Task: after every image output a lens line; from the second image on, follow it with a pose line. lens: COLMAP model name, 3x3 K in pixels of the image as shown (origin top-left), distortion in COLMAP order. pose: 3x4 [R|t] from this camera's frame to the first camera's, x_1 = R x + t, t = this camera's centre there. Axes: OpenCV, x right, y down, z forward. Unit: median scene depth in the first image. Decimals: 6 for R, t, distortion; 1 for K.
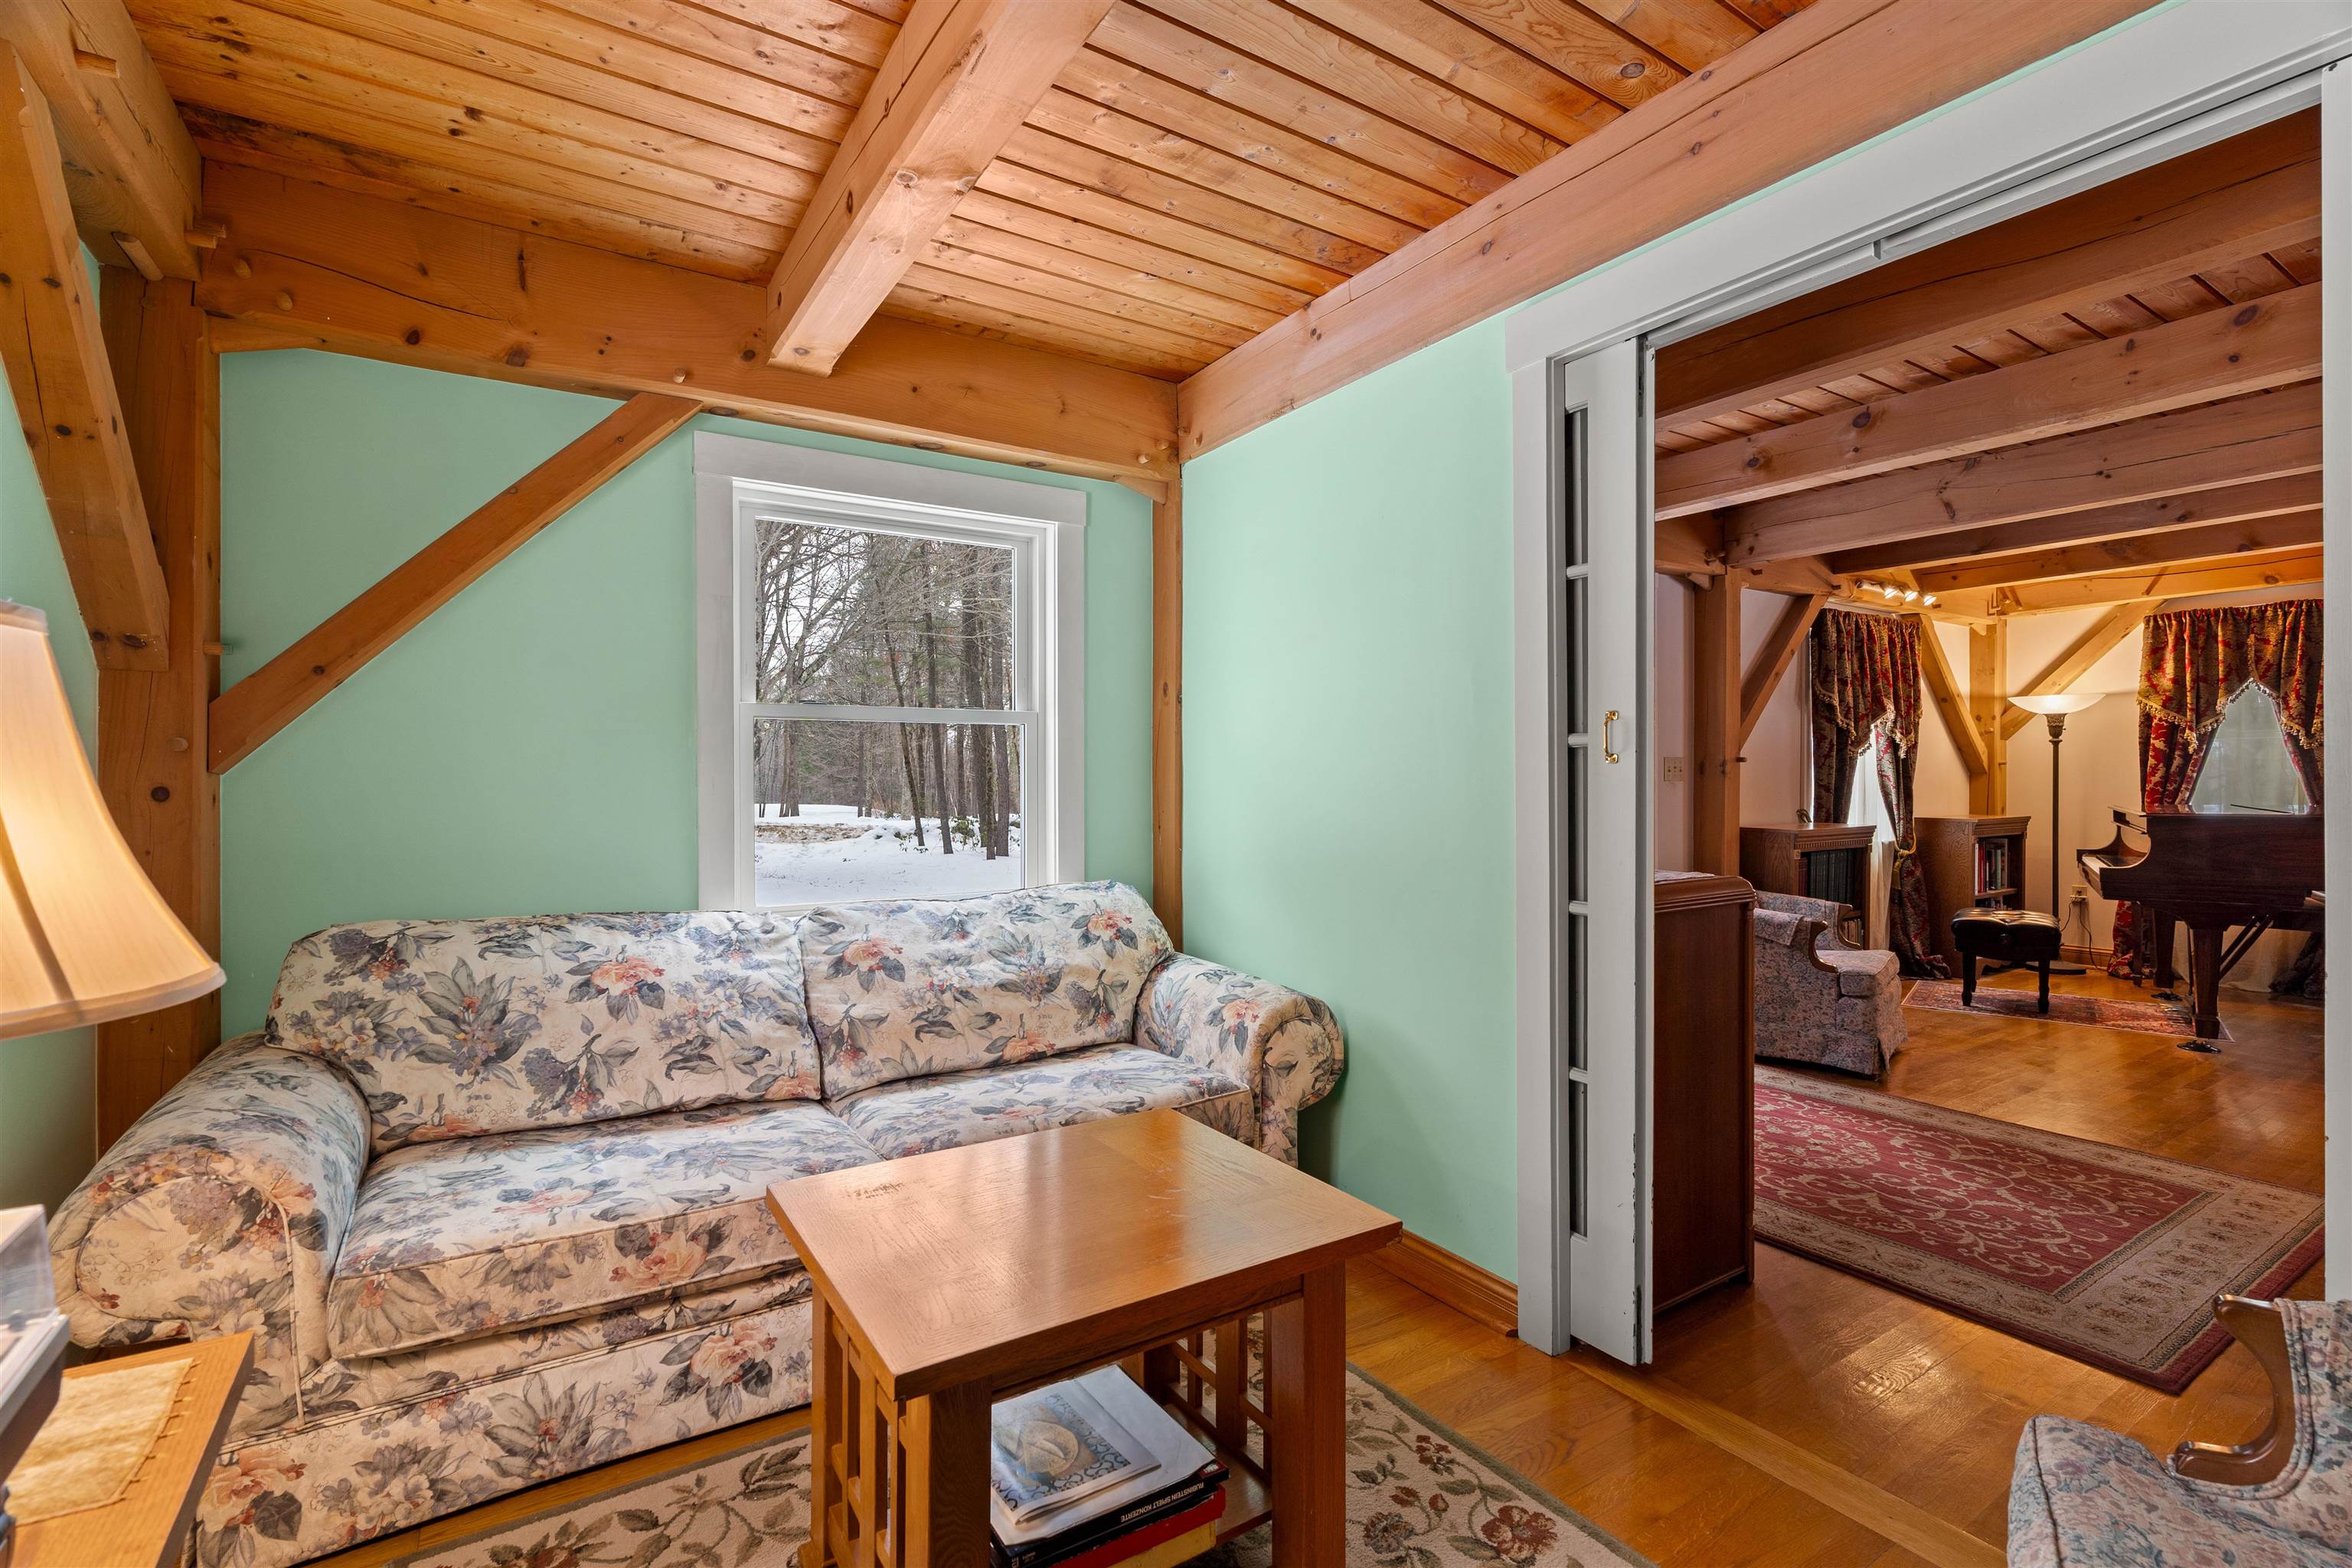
lens RADIAL K [[1059.4, 0, 1178.0], [0, 1059.4, 774.3], [0, 0, 1]] dist [-0.009656, 0.001555]
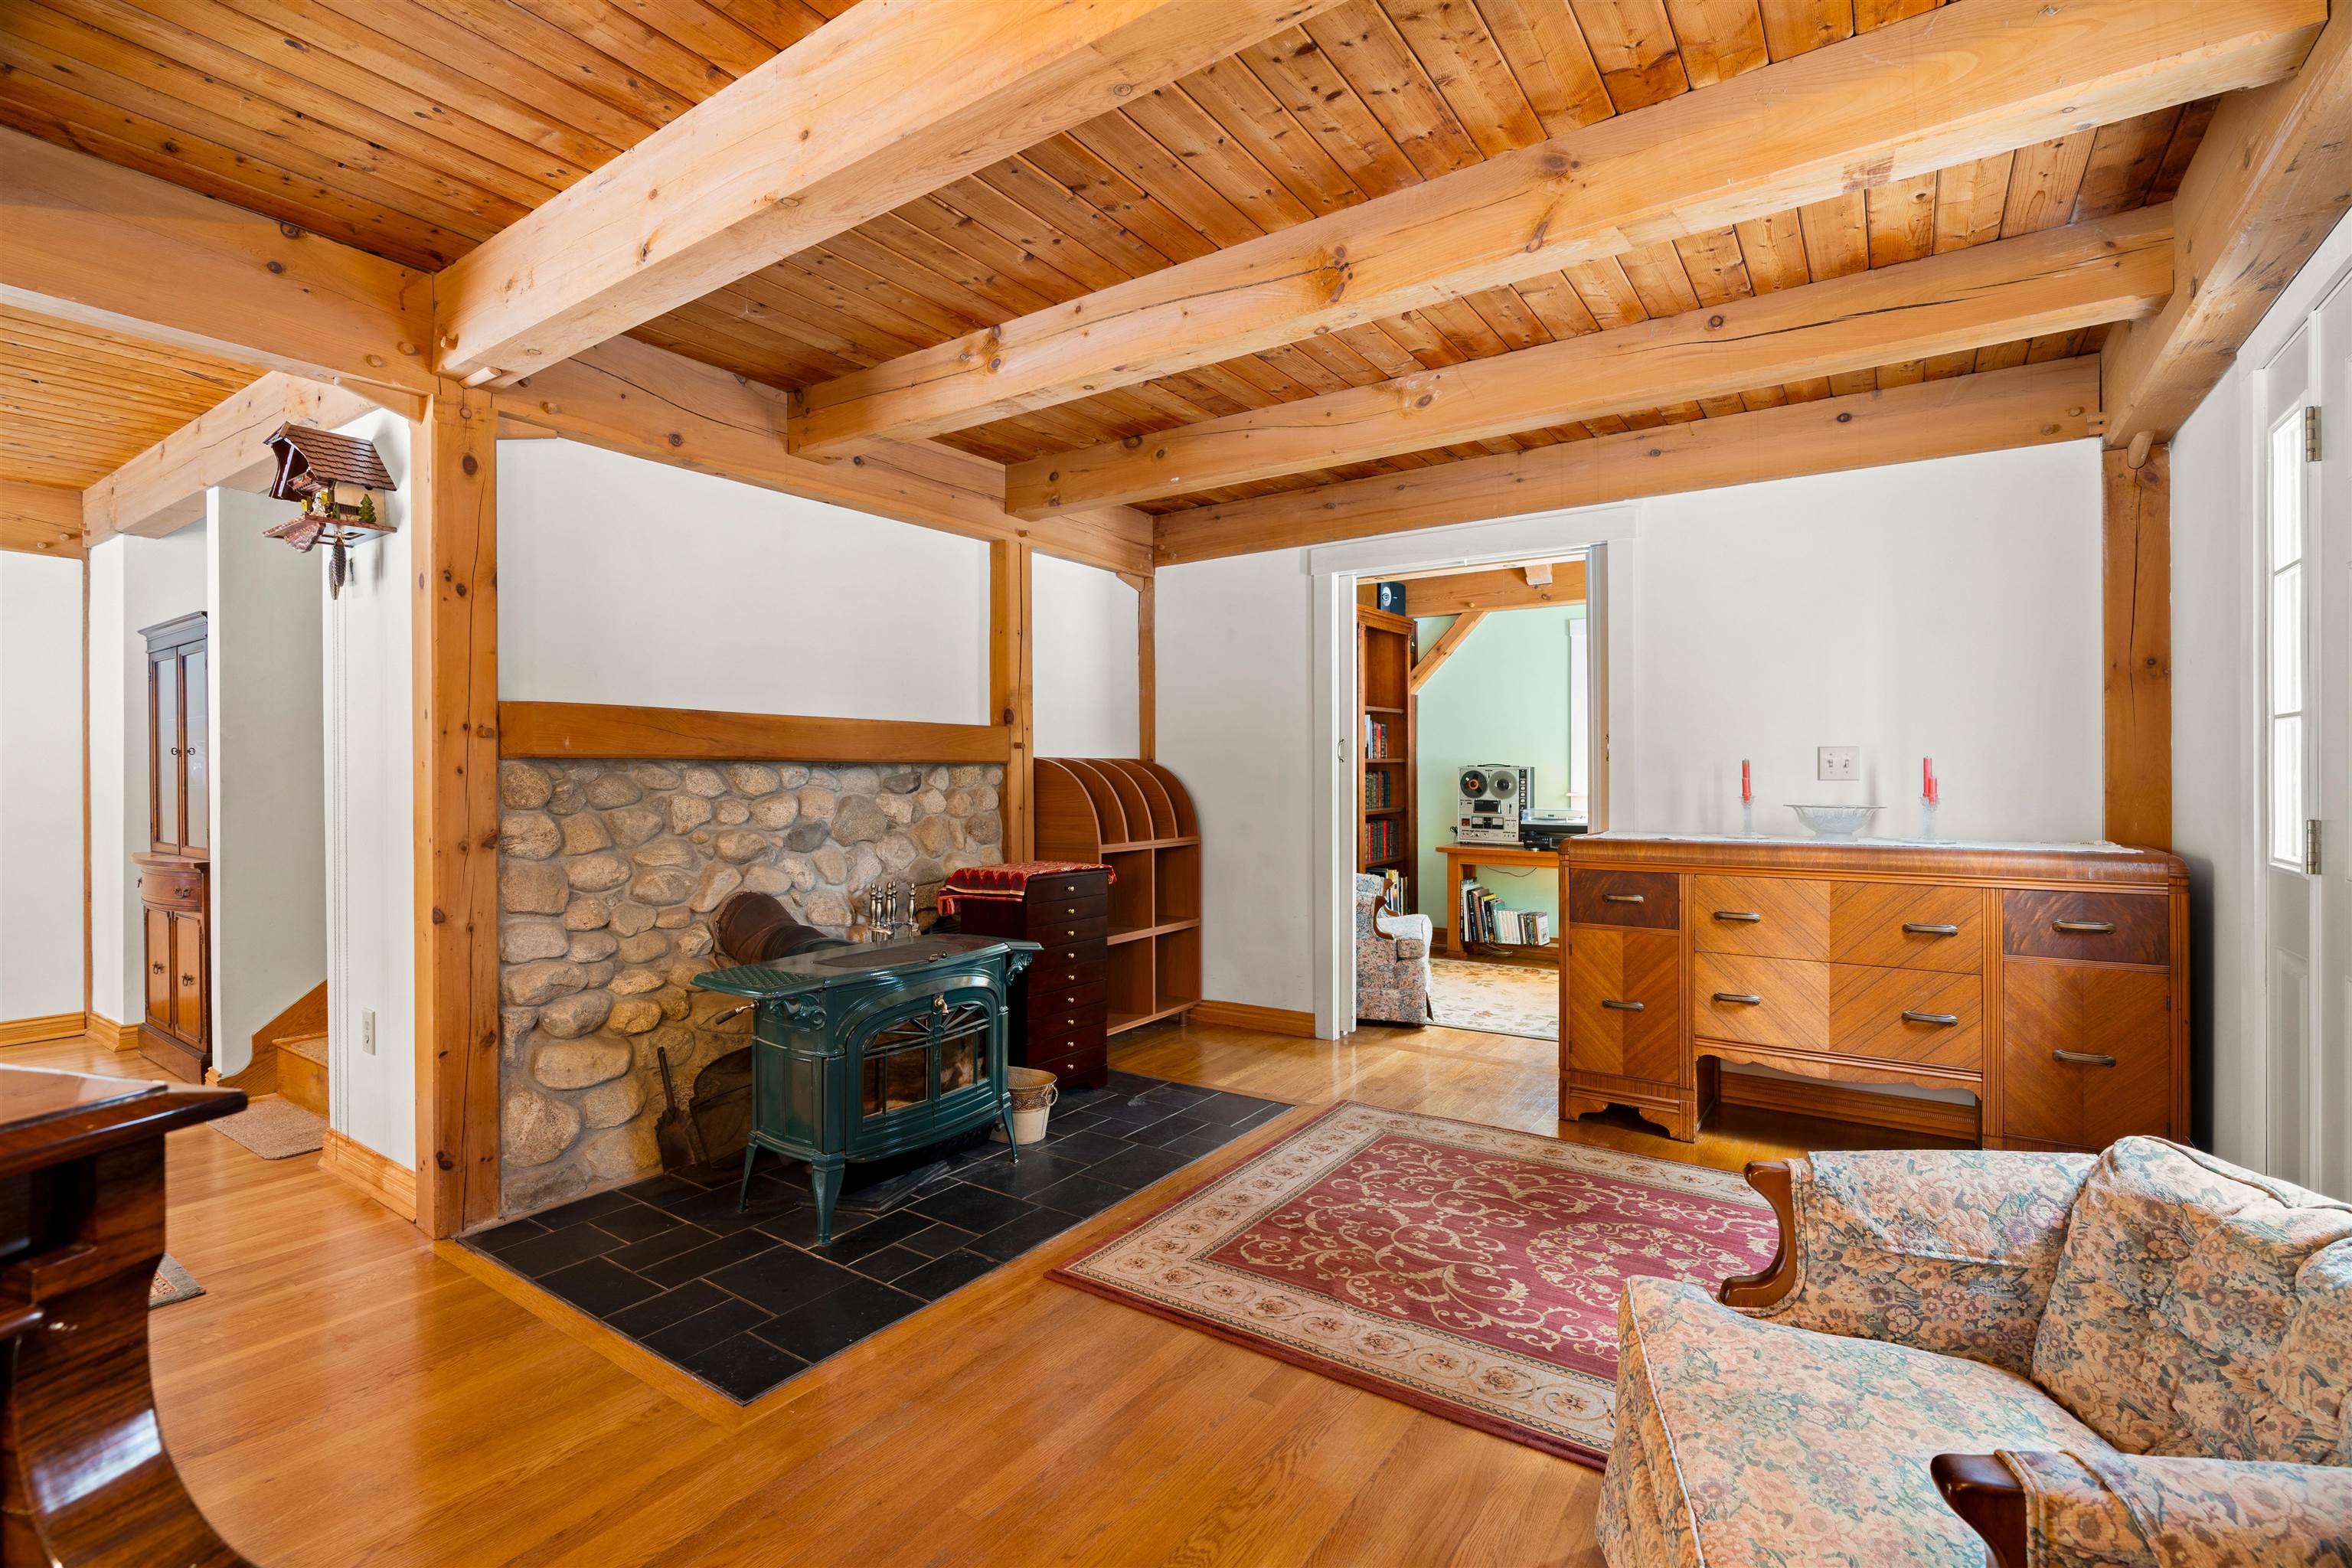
lens RADIAL K [[1059.4, 0, 1178.0], [0, 1059.4, 774.3], [0, 0, 1]] dist [-0.009656, 0.001555]
pose [[-0.920028, 0.007584, -0.391780, 0.684274], [0.006560, 0.999971, 0.003953, 0.000472], [0.391798, 0.001067, -0.920051, 0.916089]]
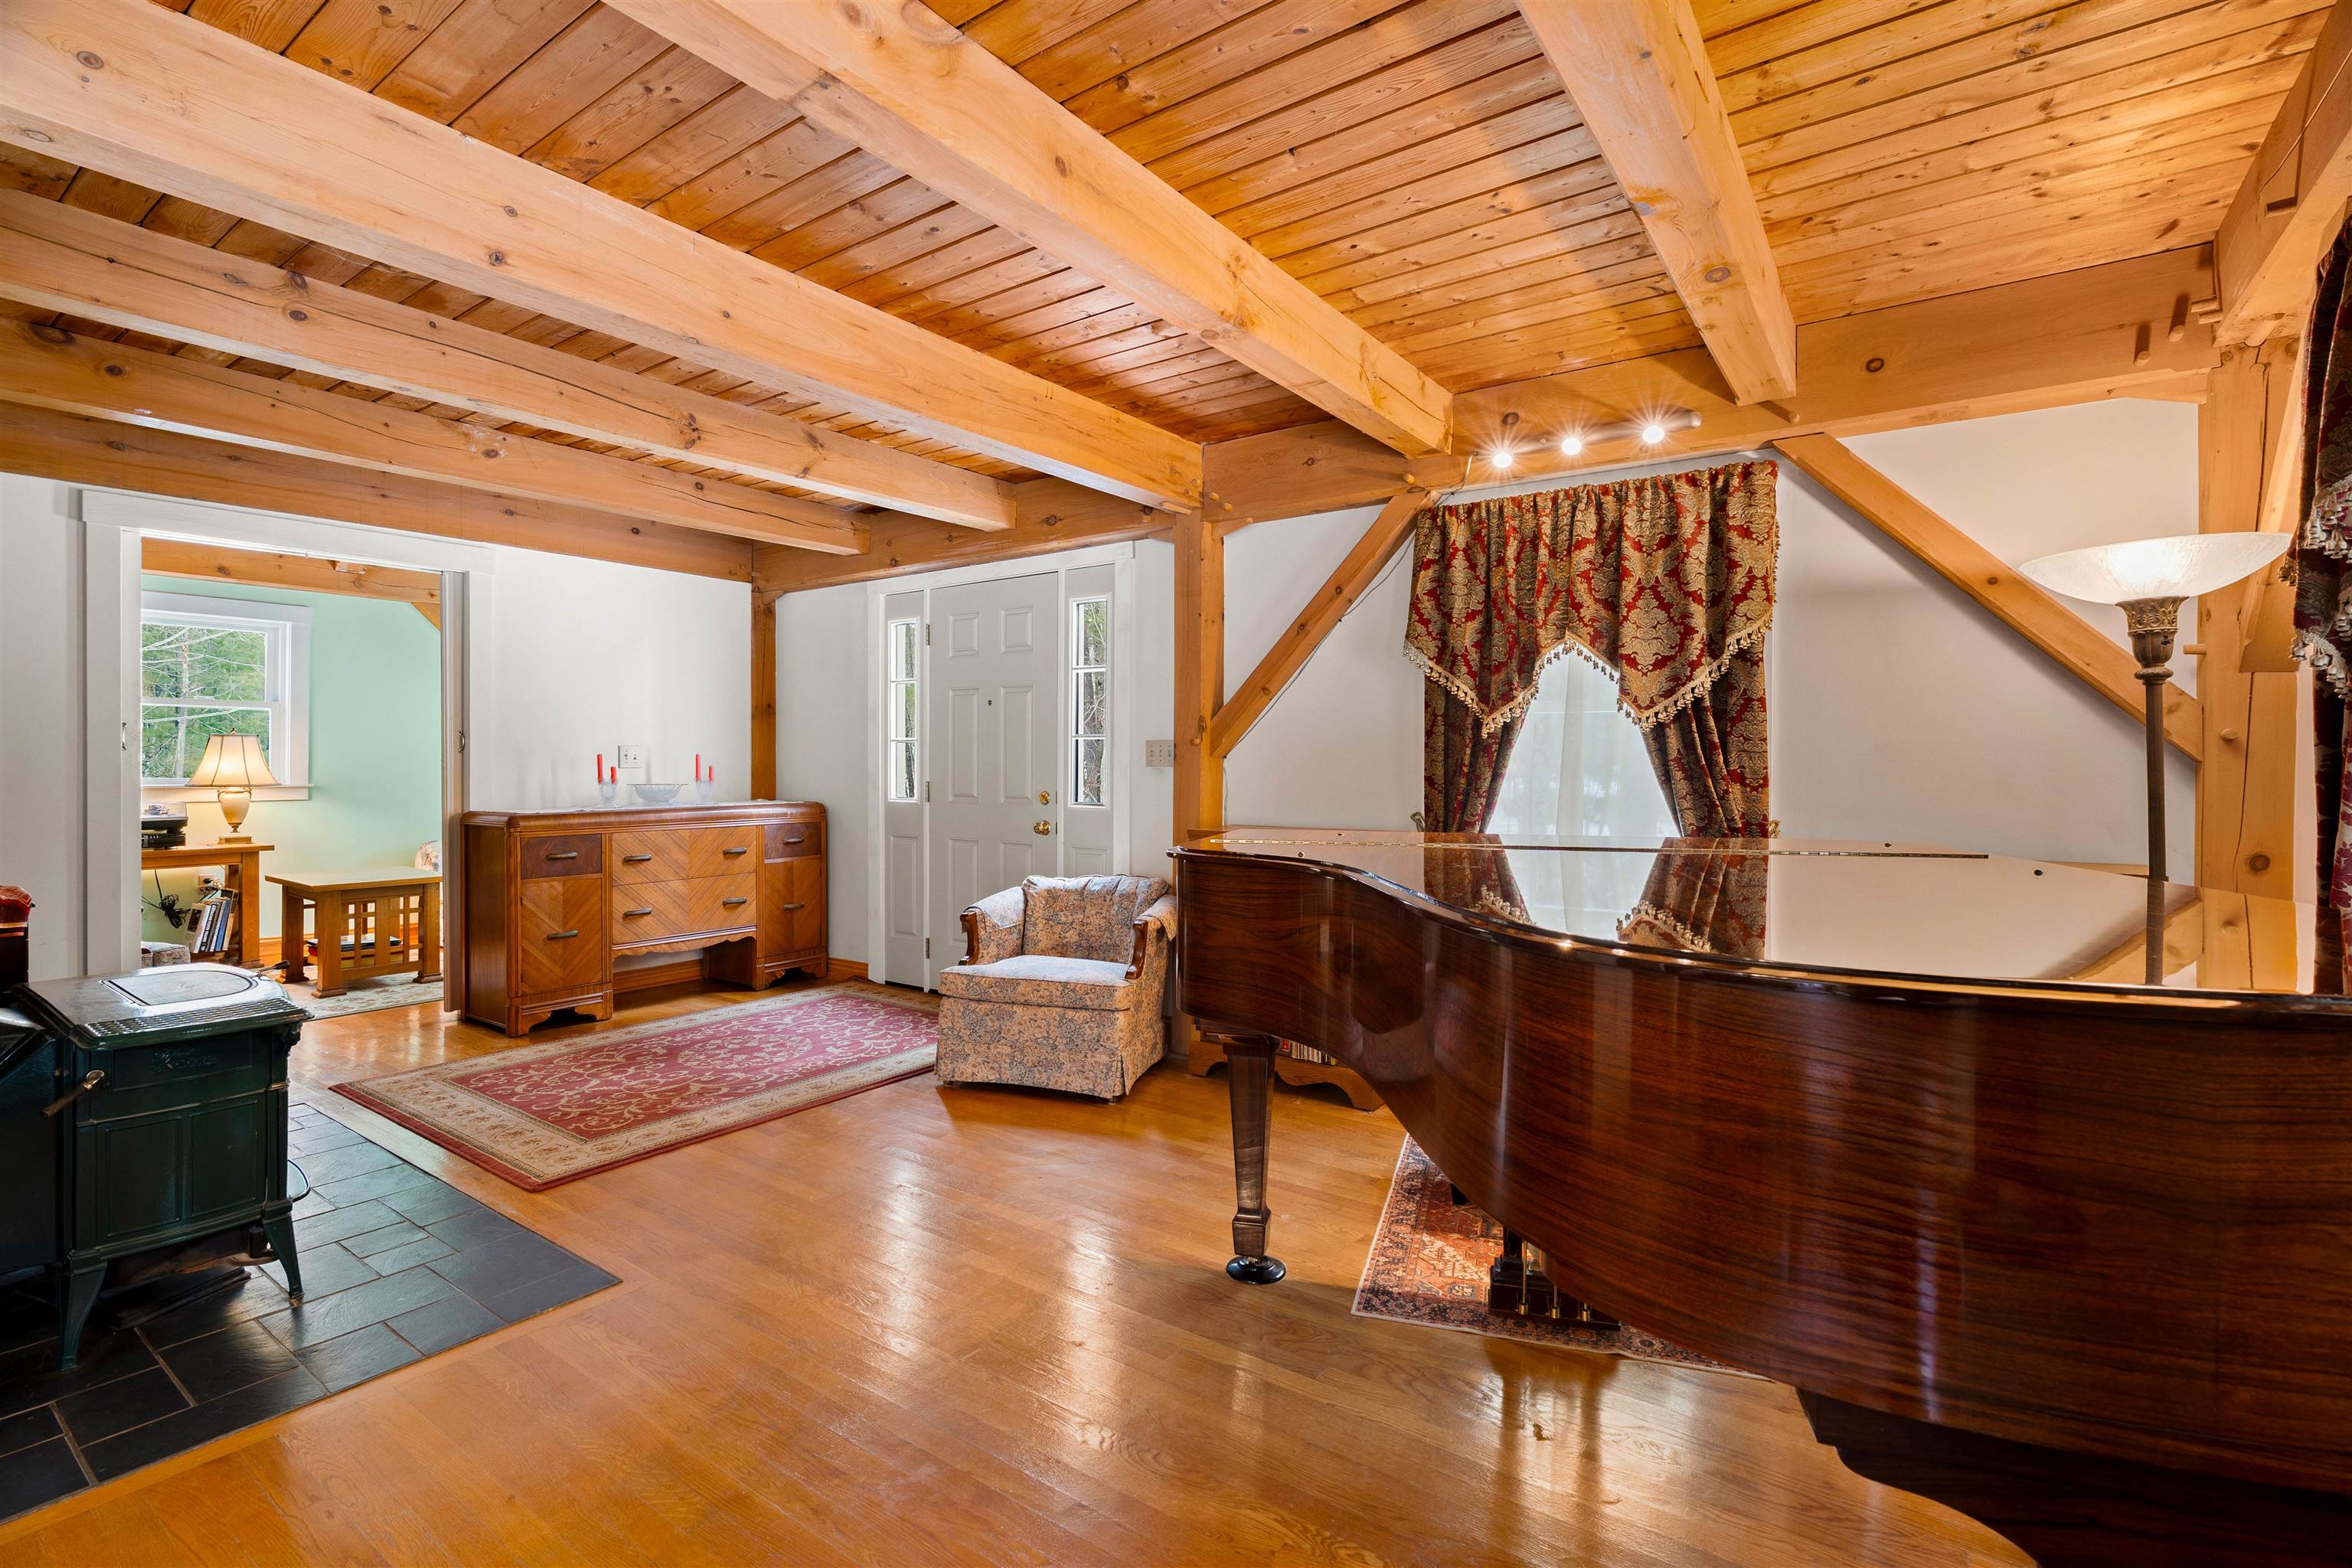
lens RADIAL K [[1070.5, 0, 1173.3], [0, 1070.5, 762.0], [0, 0, 1]] dist [-0.000886, -0.000181]
pose [[0.368387, 0.005030, -0.929659, 1.152021], [-0.001946, 0.999987, 0.004639, -0.001907], [0.929670, 0.000100, 0.368392, 0.594804]]
